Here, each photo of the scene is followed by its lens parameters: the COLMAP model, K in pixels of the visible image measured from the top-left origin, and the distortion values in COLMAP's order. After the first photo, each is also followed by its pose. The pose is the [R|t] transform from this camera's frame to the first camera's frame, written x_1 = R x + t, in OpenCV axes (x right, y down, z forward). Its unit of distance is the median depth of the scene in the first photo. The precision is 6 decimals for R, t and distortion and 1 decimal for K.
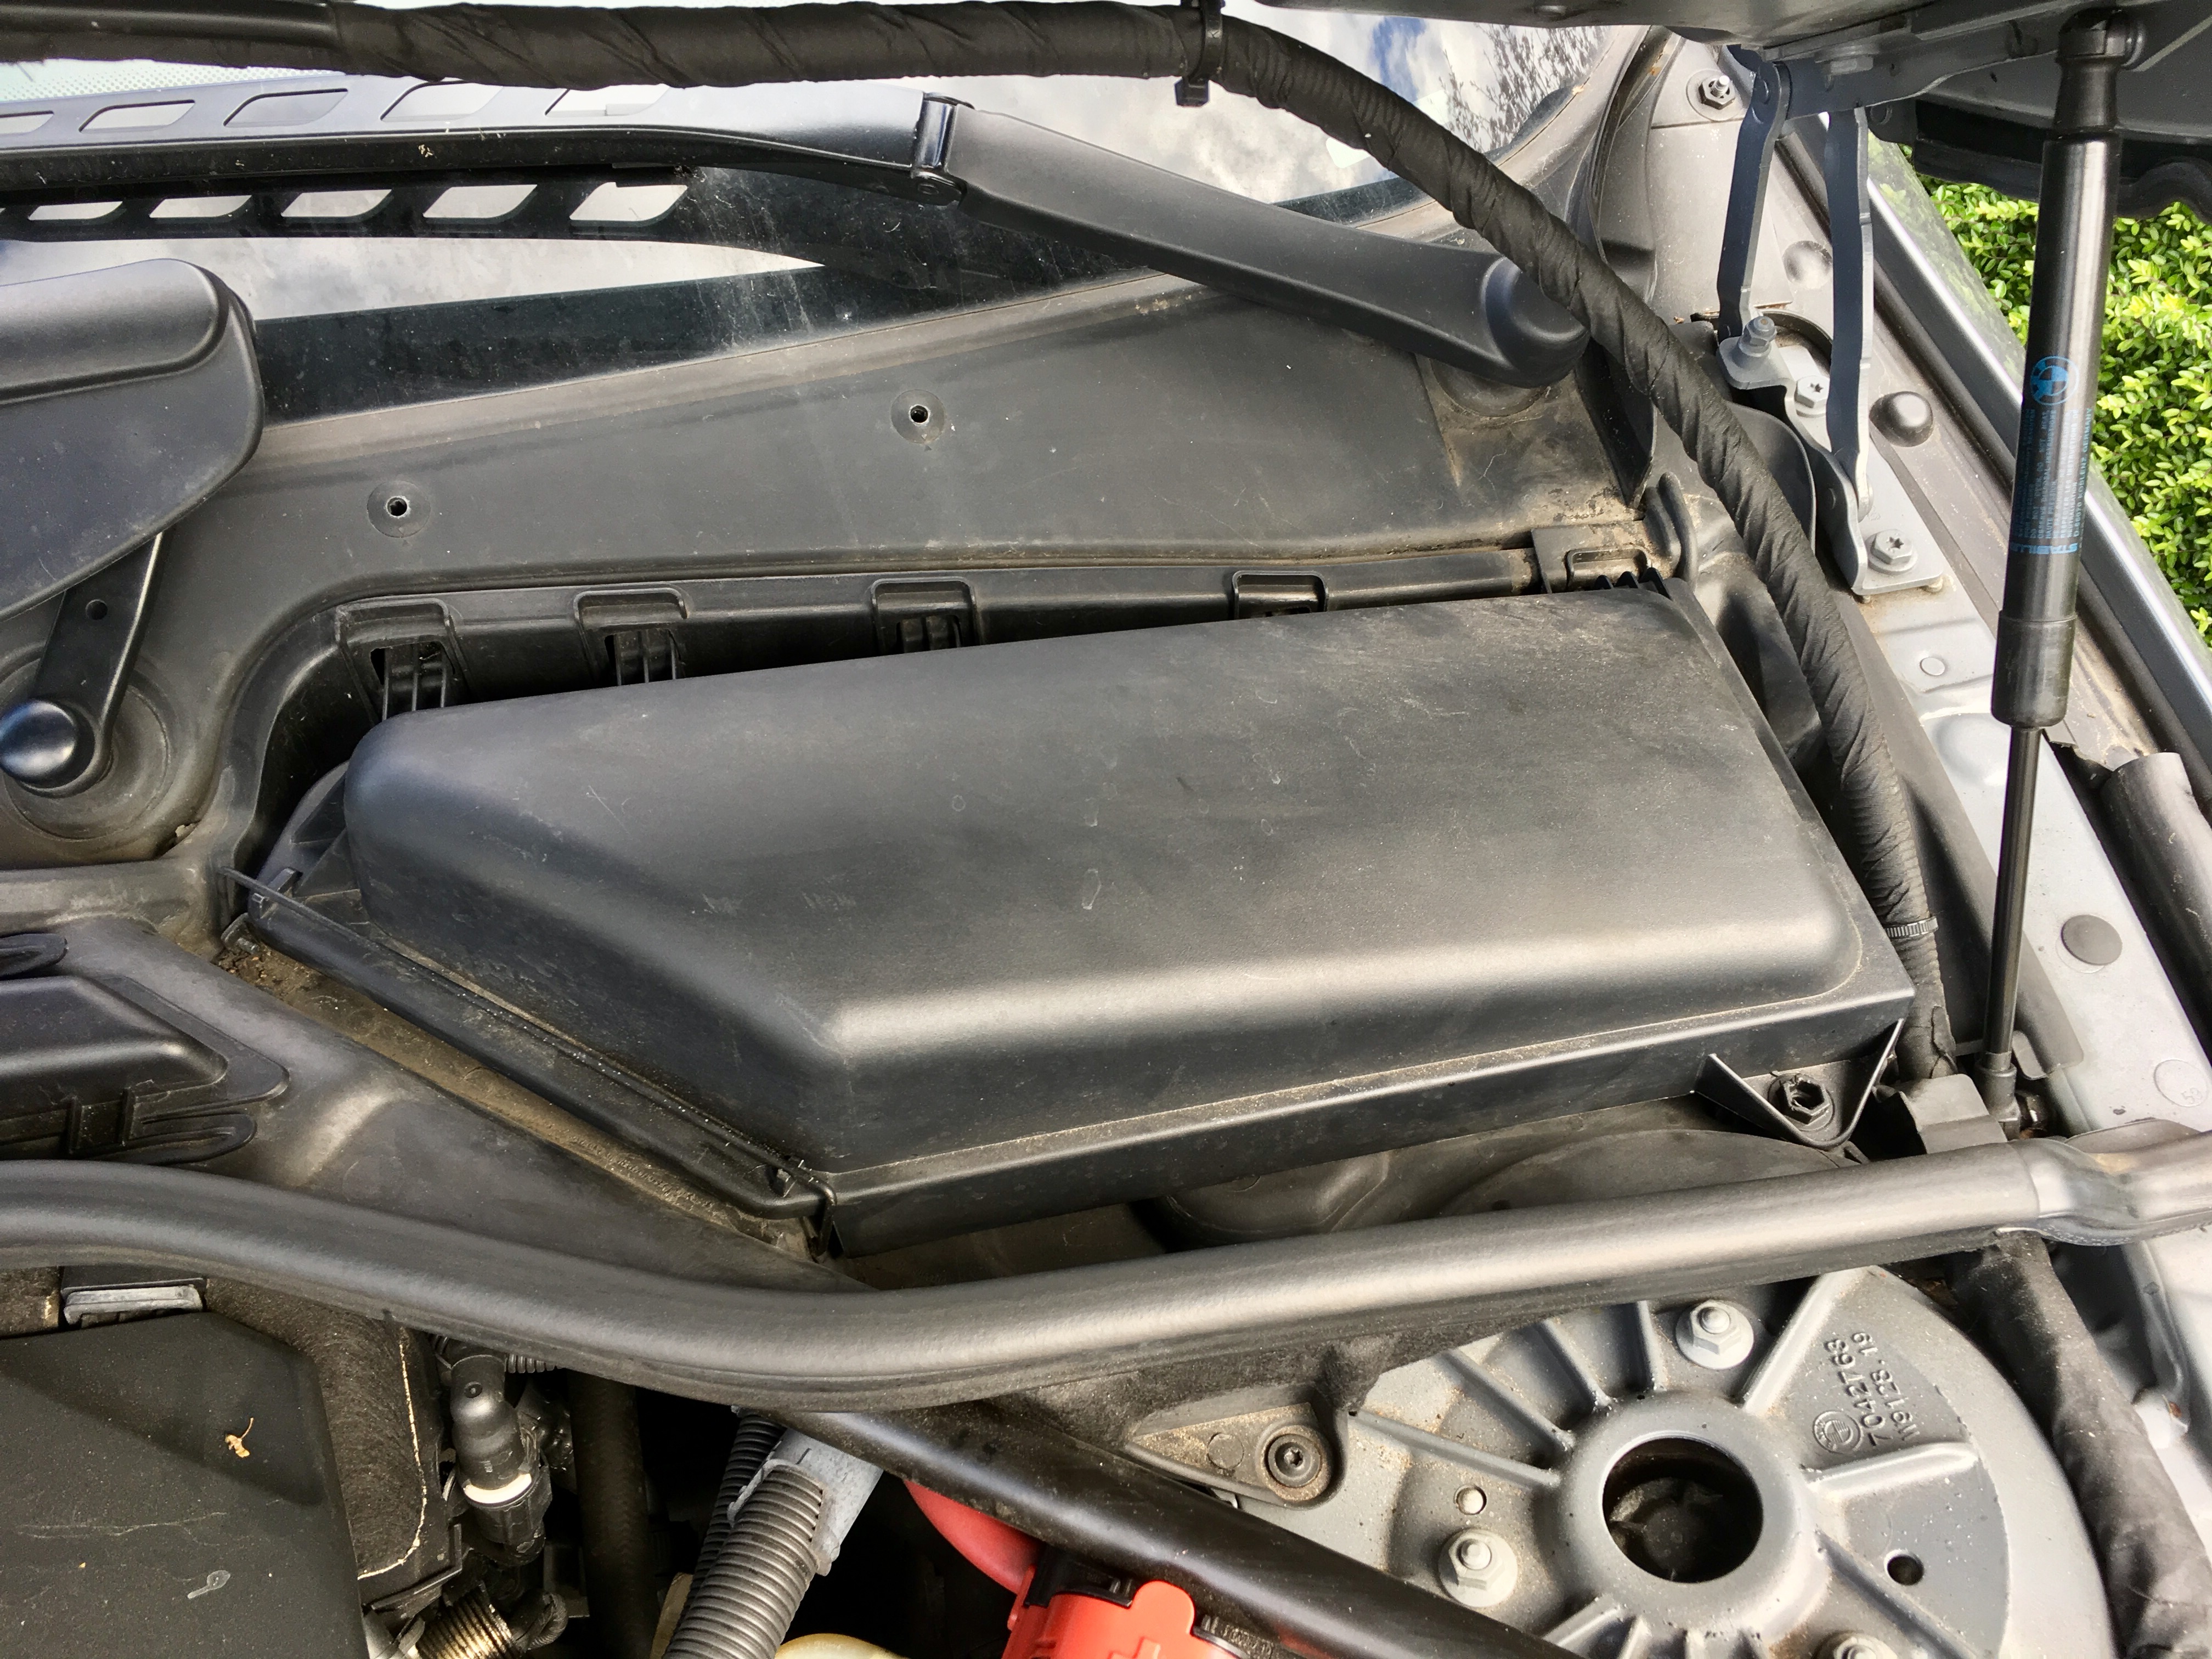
lens RADIAL K [[1923.0, 0, 1141.1], [0, 1923.0, 826.0], [0, 0, 1]] dist [0.057442, -0.093745]
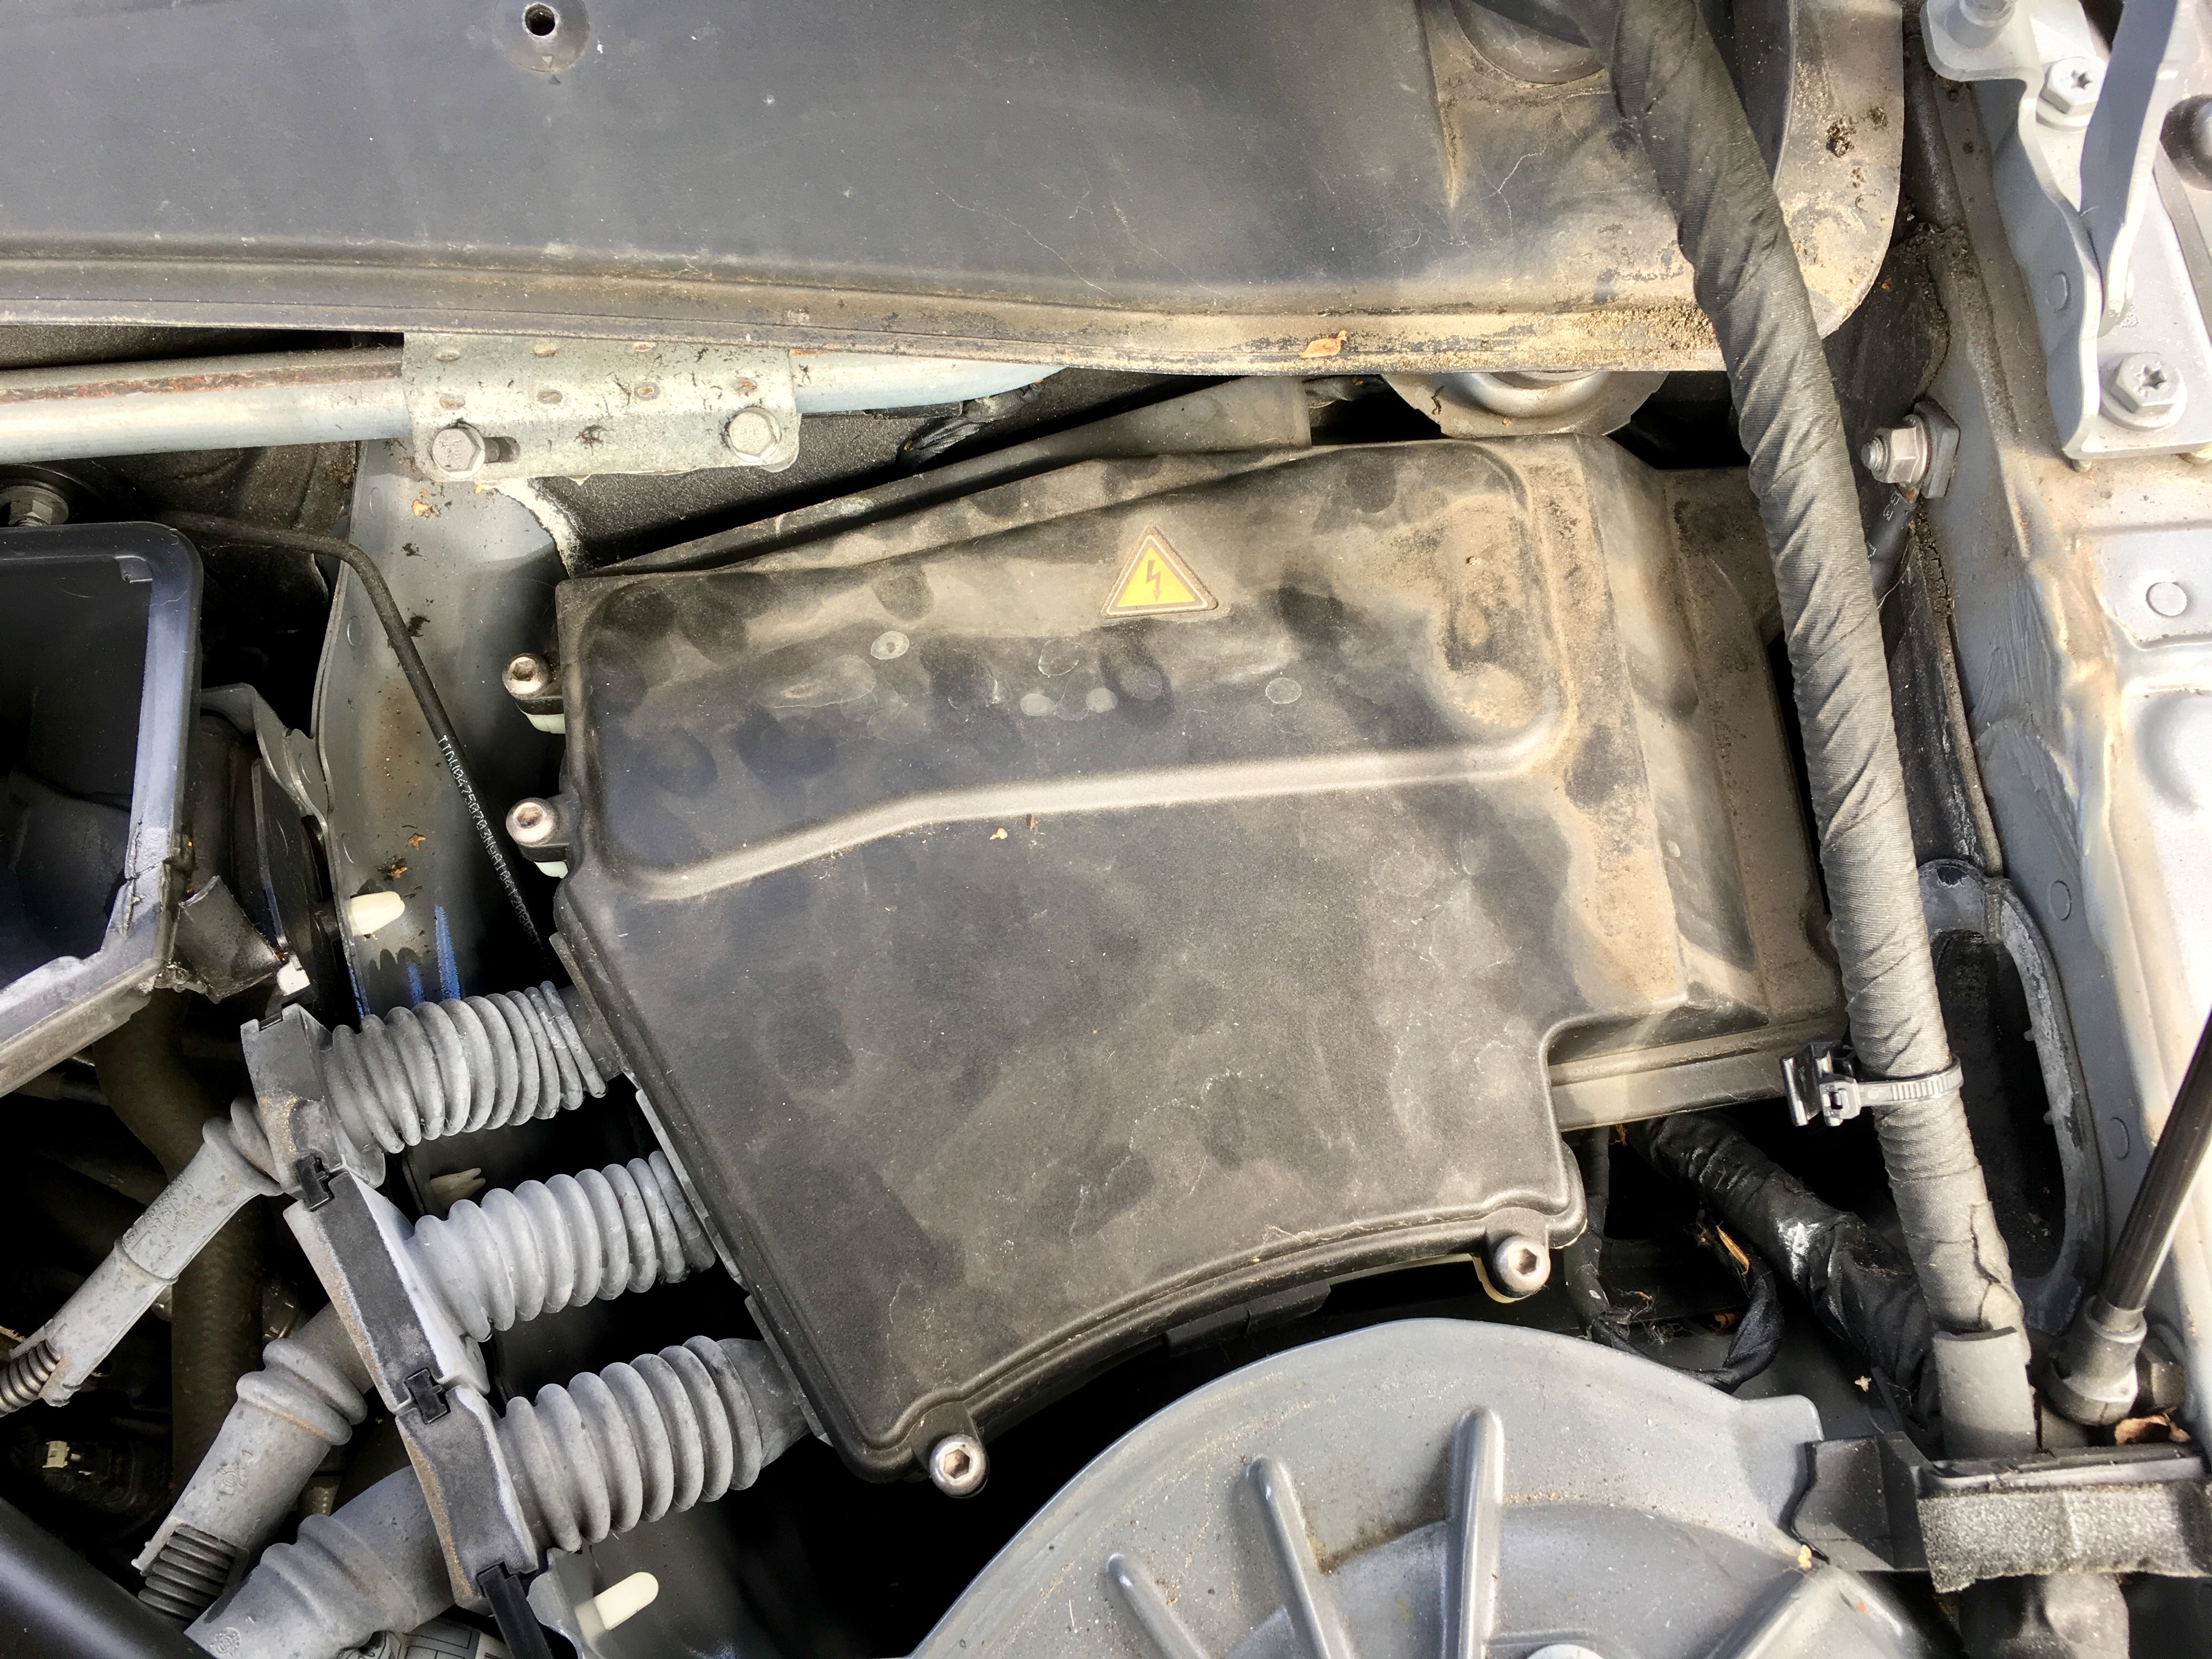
lens RADIAL K [[1923.0, 0, 1137.2], [0, 1923.0, 835.7], [0, 0, 1]] dist [0.057442, -0.093745]
pose [[0.991173, 0.115895, -0.064374, 0.130872], [-0.095983, 0.962279, 0.254571, -0.133753], [0.091449, -0.246145, 0.964909, 0.351685]]
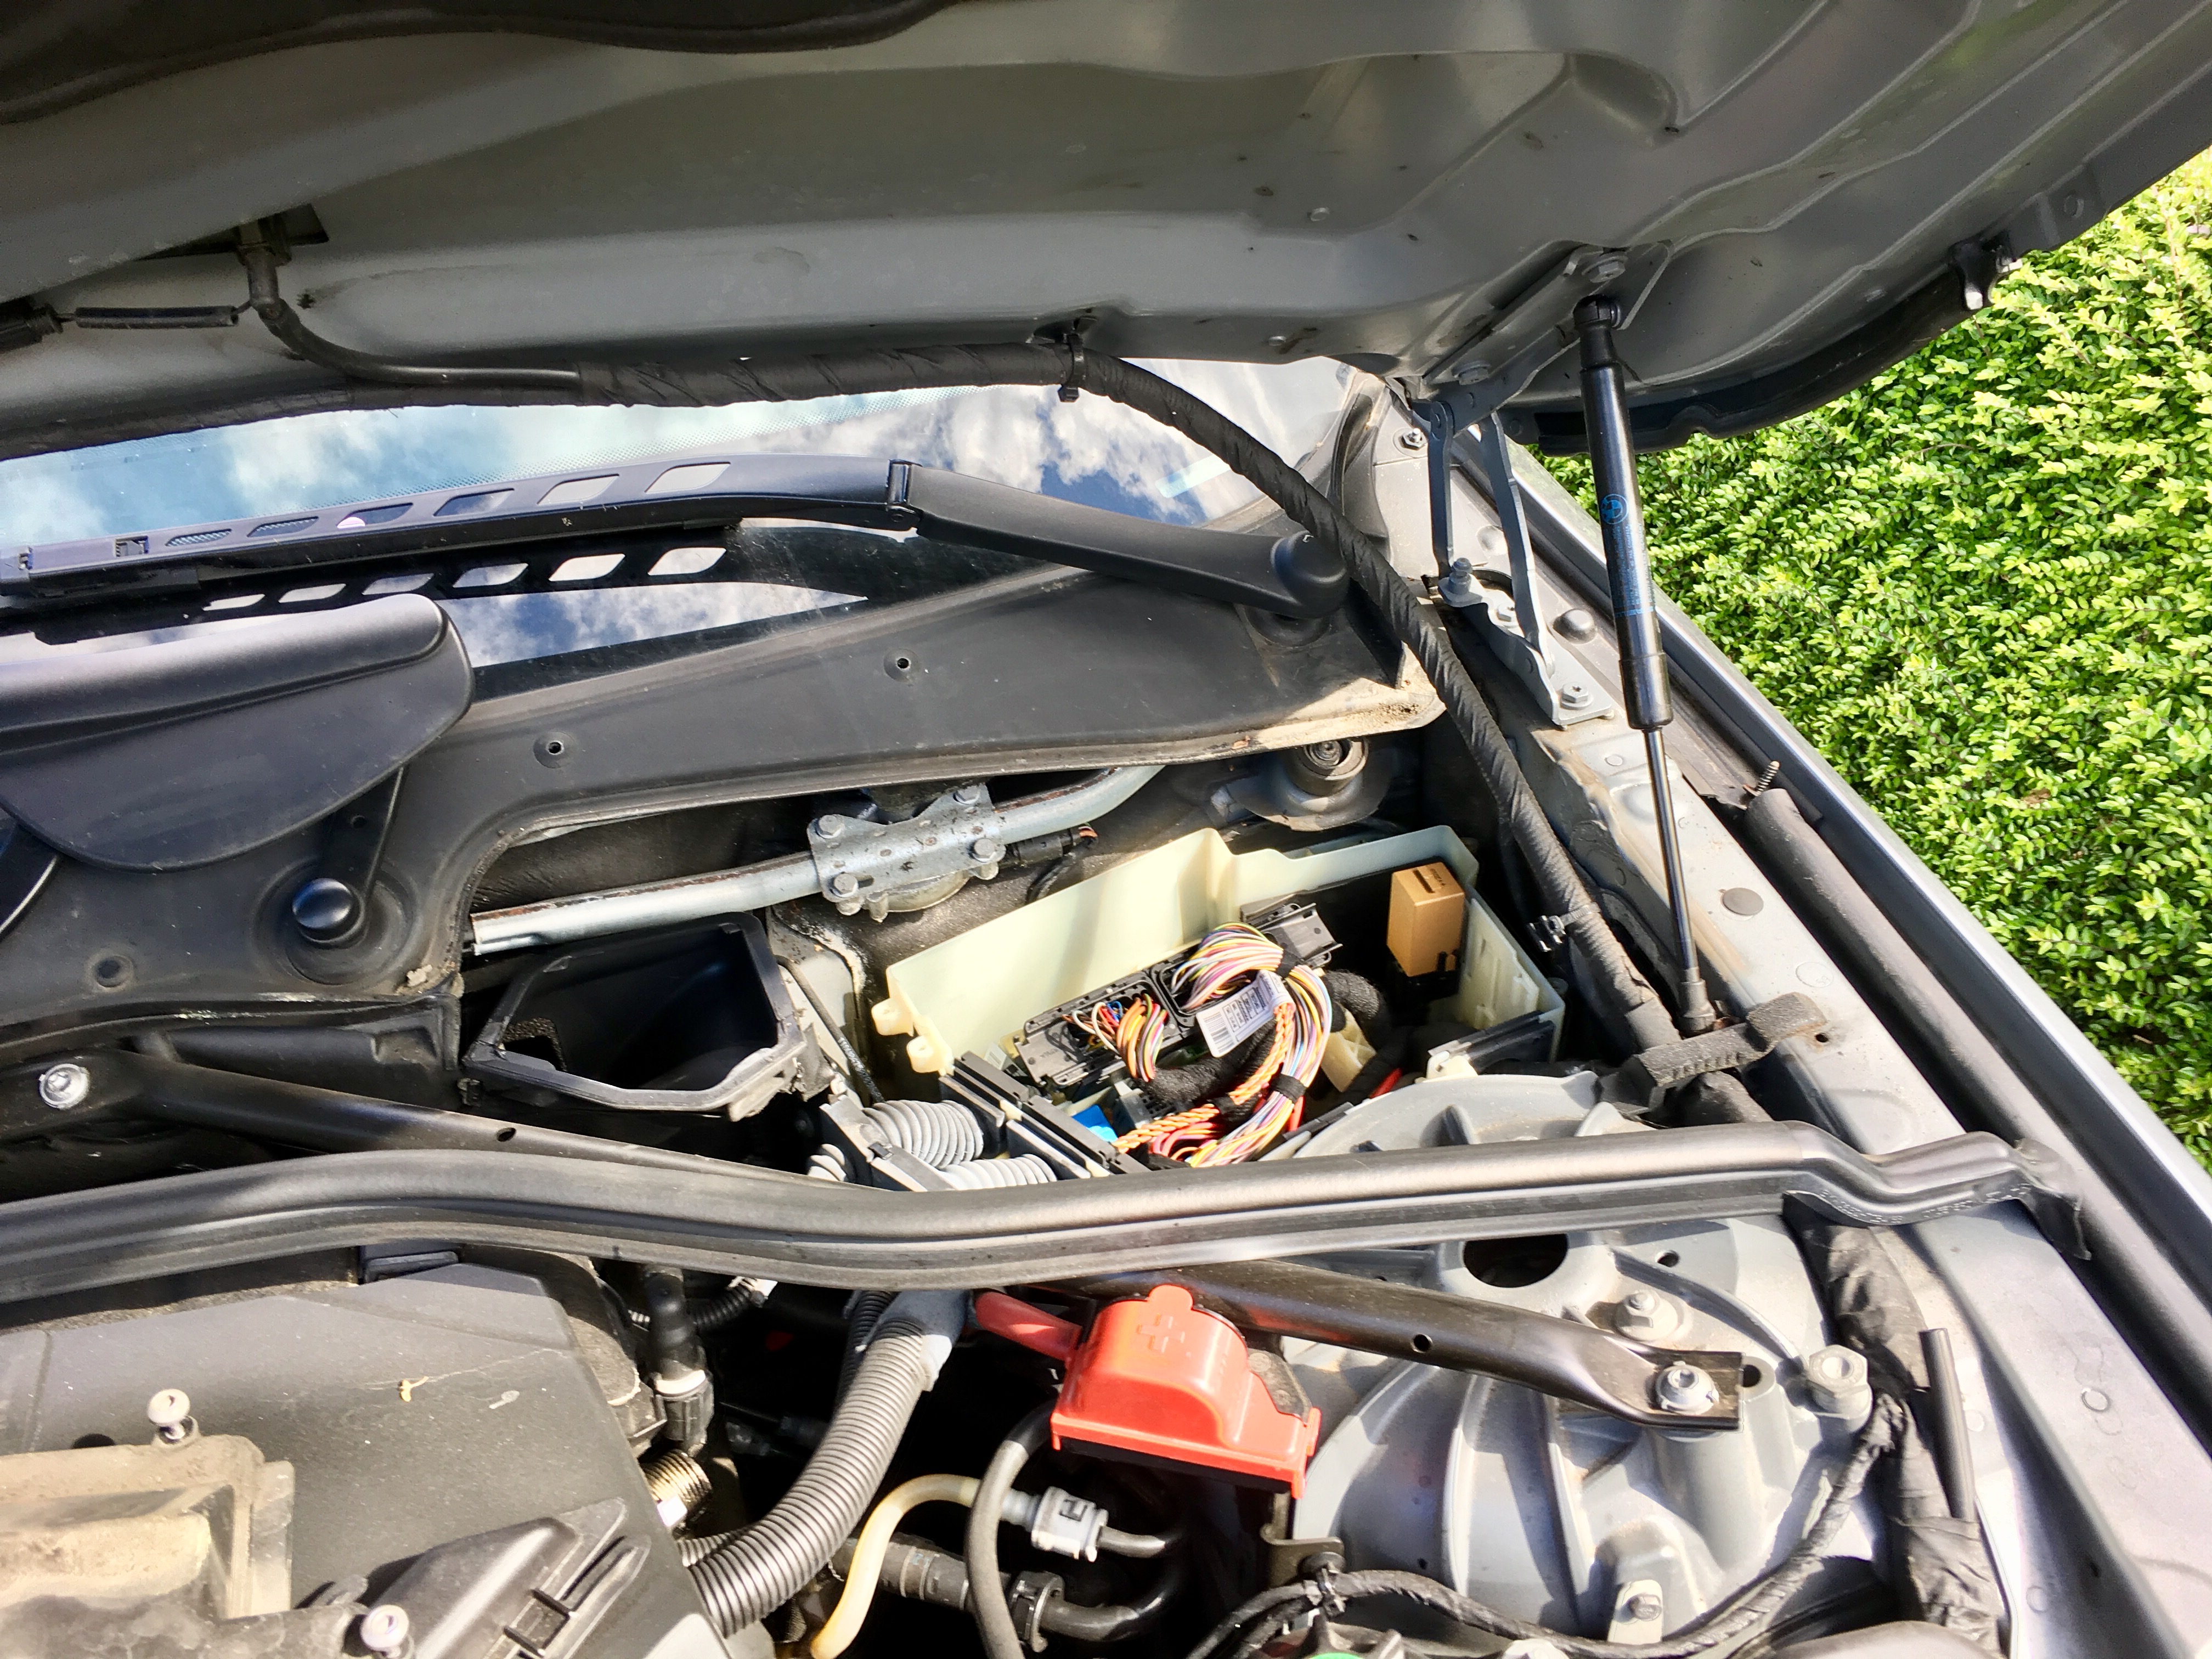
lens RADIAL K [[1923.0, 0, 1154.7], [0, 1923.0, 785.7], [0, 0, 1]] dist [0.057442, -0.093745]
pose [[0.990554, -0.111383, 0.079980, -0.050349], [0.129888, 0.949118, -0.286889, 0.302295], [-0.043956, 0.294567, 0.954619, -0.356826]]
